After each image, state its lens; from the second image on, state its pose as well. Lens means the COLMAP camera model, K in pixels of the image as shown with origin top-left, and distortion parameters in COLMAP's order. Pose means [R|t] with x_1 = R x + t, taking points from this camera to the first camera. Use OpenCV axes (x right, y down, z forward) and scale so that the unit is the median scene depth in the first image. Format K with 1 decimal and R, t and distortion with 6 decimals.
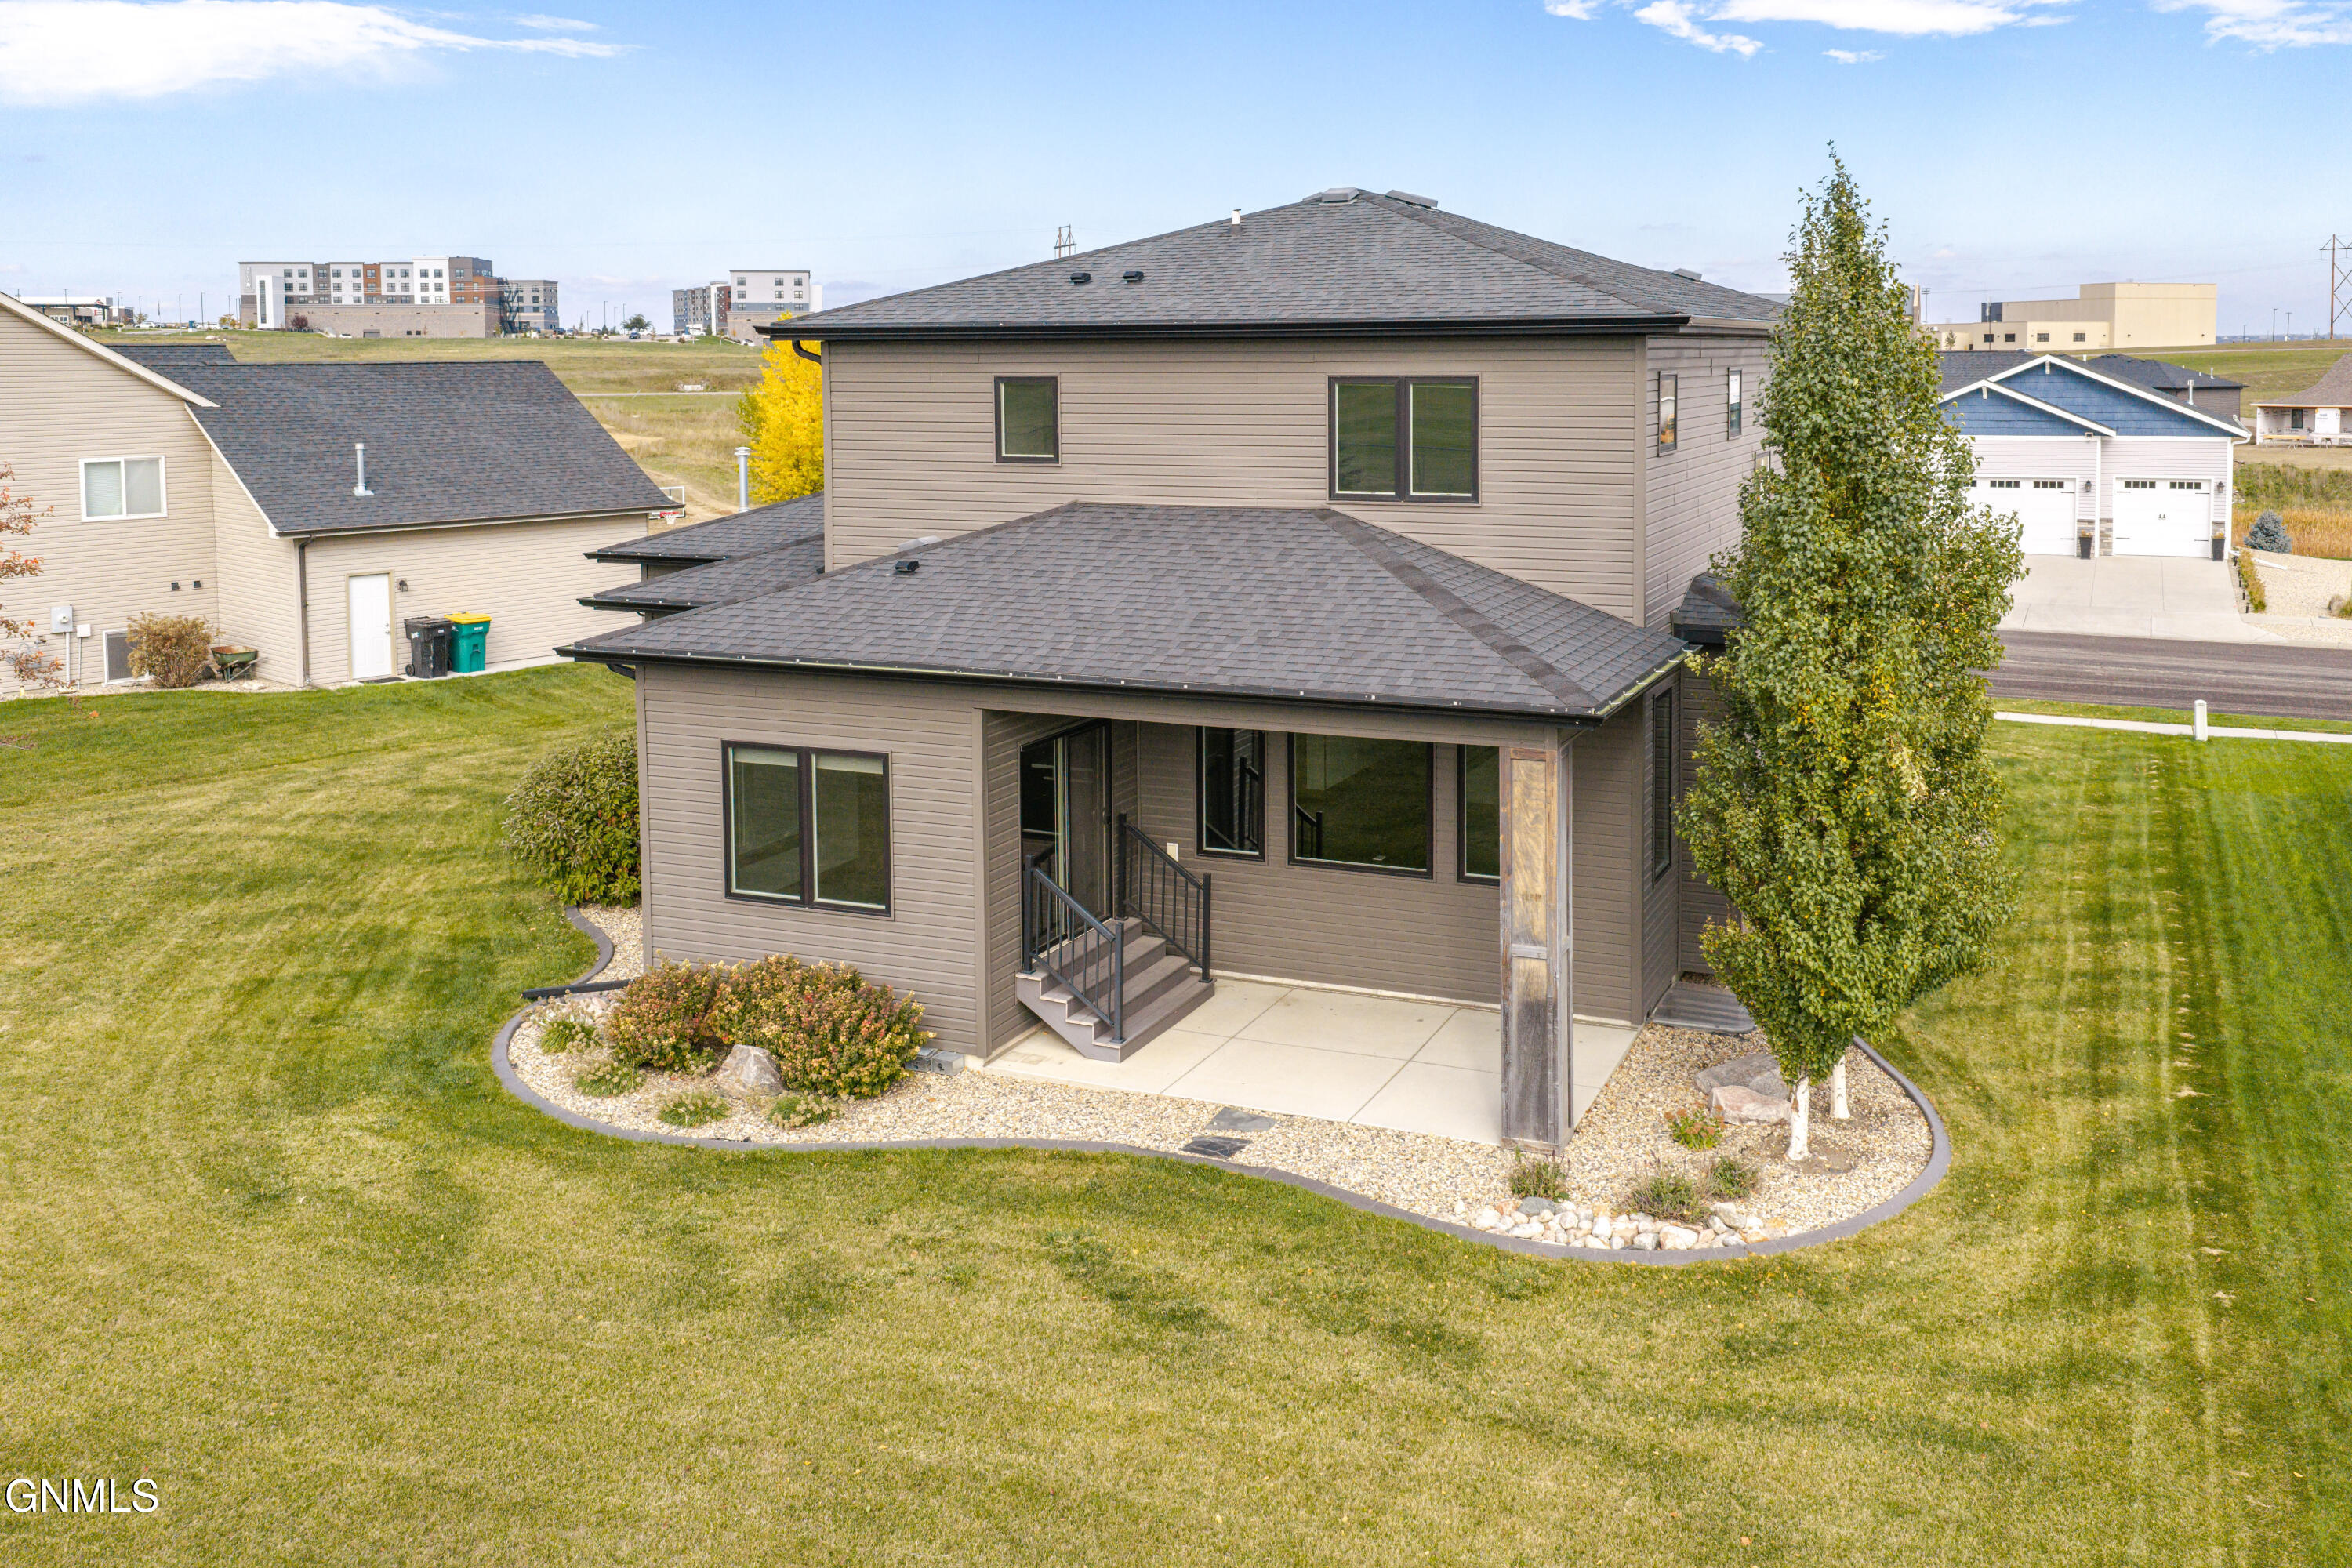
lens RADIAL K [[2166.8, 0, 1343.2], [0, 2166.8, 532.4], [0, 0, 1]] dist [0.003607, -0.006220]
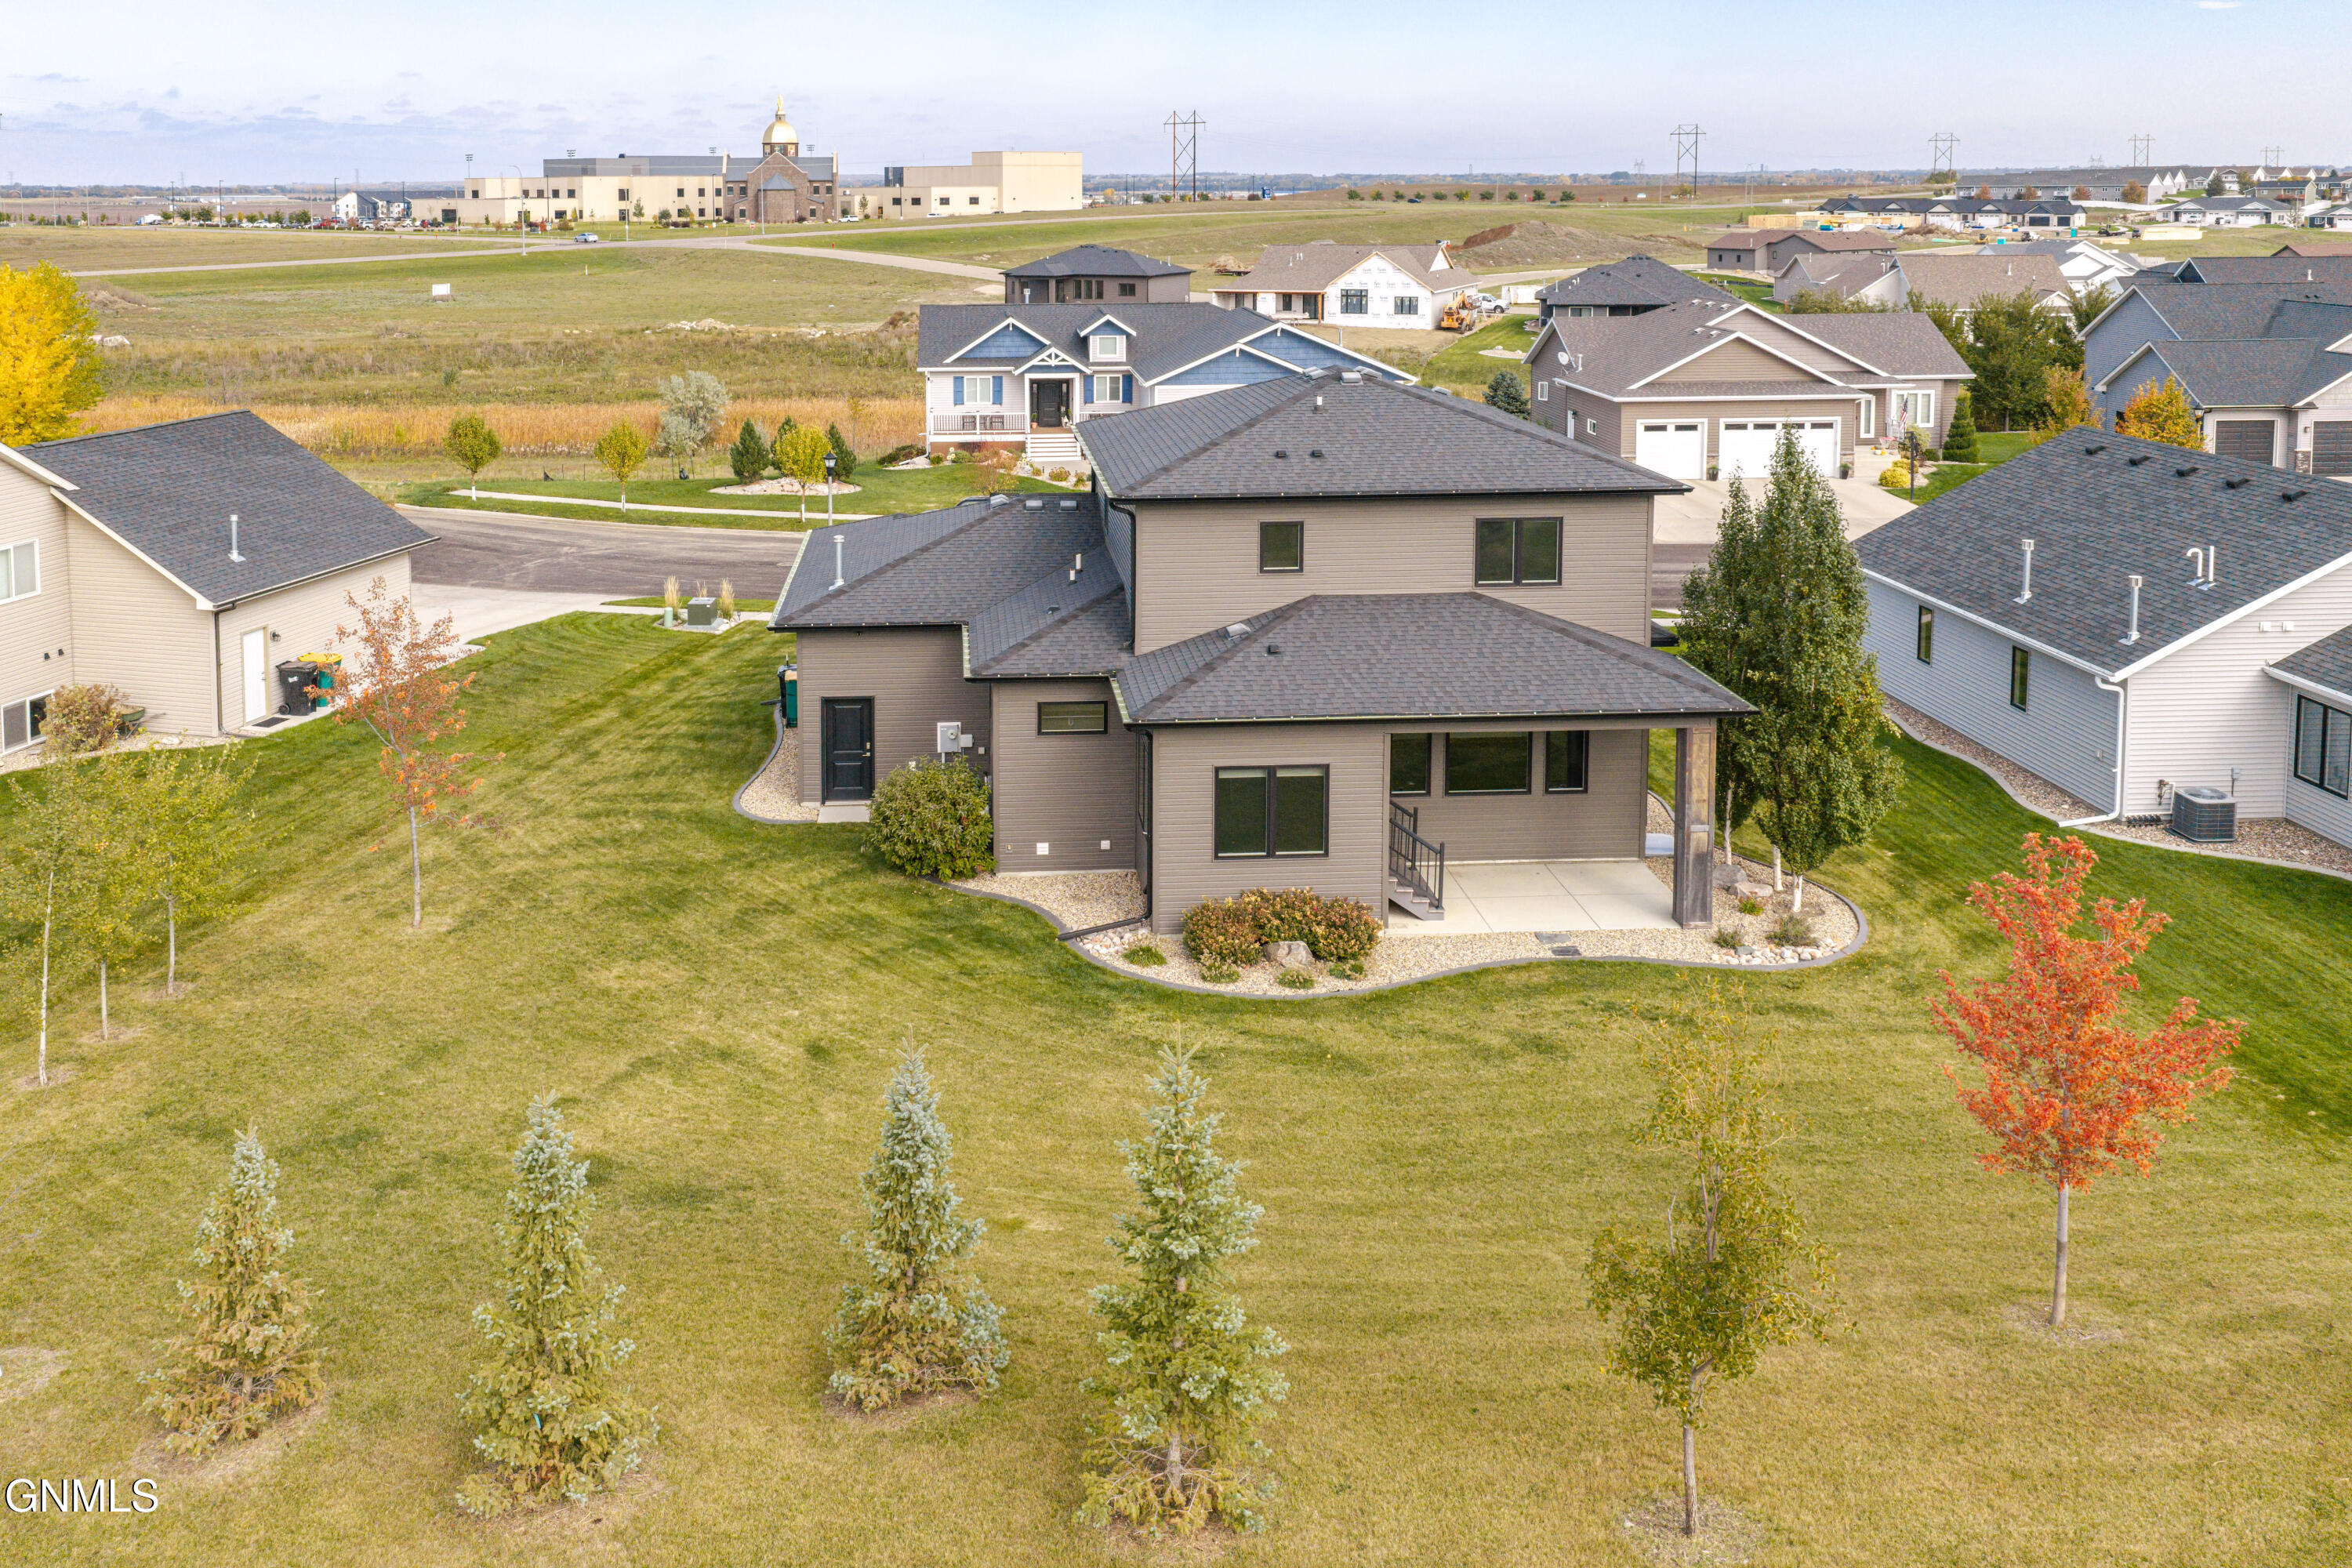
lens RADIAL K [[2210.2, 0, 1171.7], [0, 2210.2, 345.8], [0, 0, 1]] dist [0.003617, -0.001226]
pose [[0.885077, -0.032333, 0.464320, -1.059383], [0.032460, 0.999443, 0.007721, -0.235117], [-0.464312, 0.008238, 0.885634, -0.486657]]
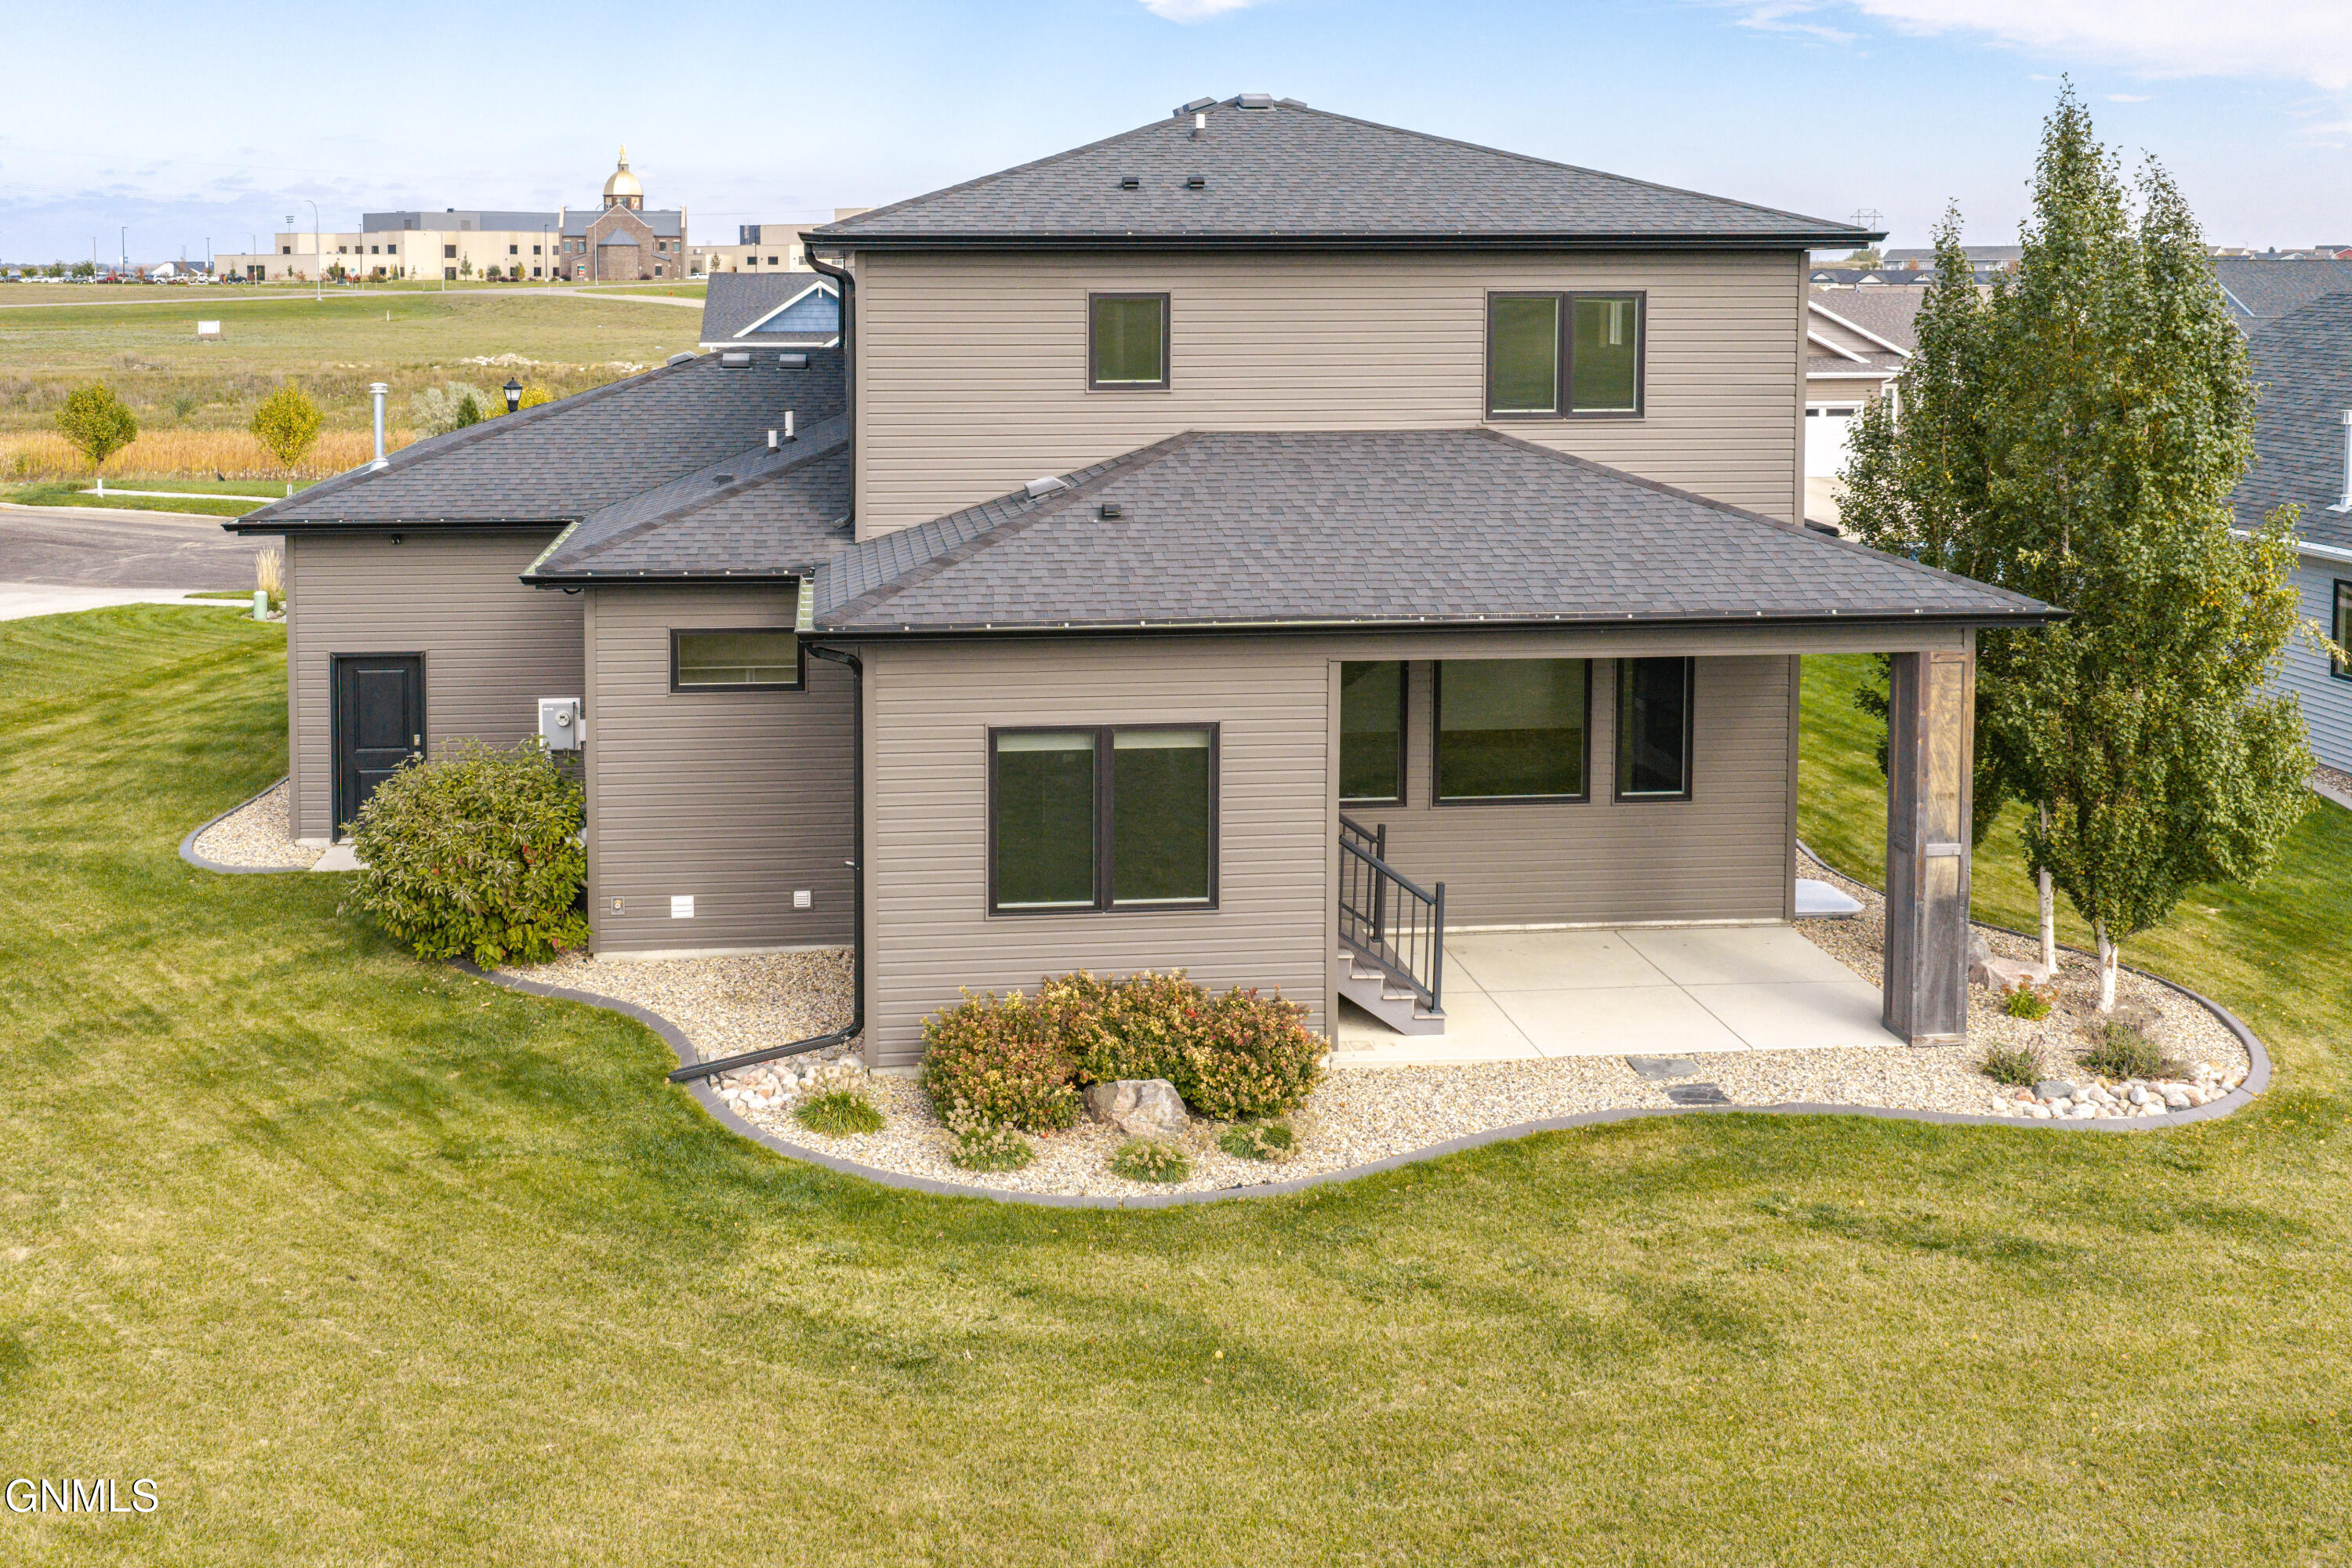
lens RADIAL K [[2240.7, 0, 1105.3], [0, 2240.7, 426.0], [0, 0, 1]] dist [0.004888, -0.007089]
pose [[0.876324, -0.028816, 0.480859, -0.633132], [0.036413, 0.999316, -0.006475, -0.012054], [-0.480344, 0.023184, 0.876774, 0.210868]]
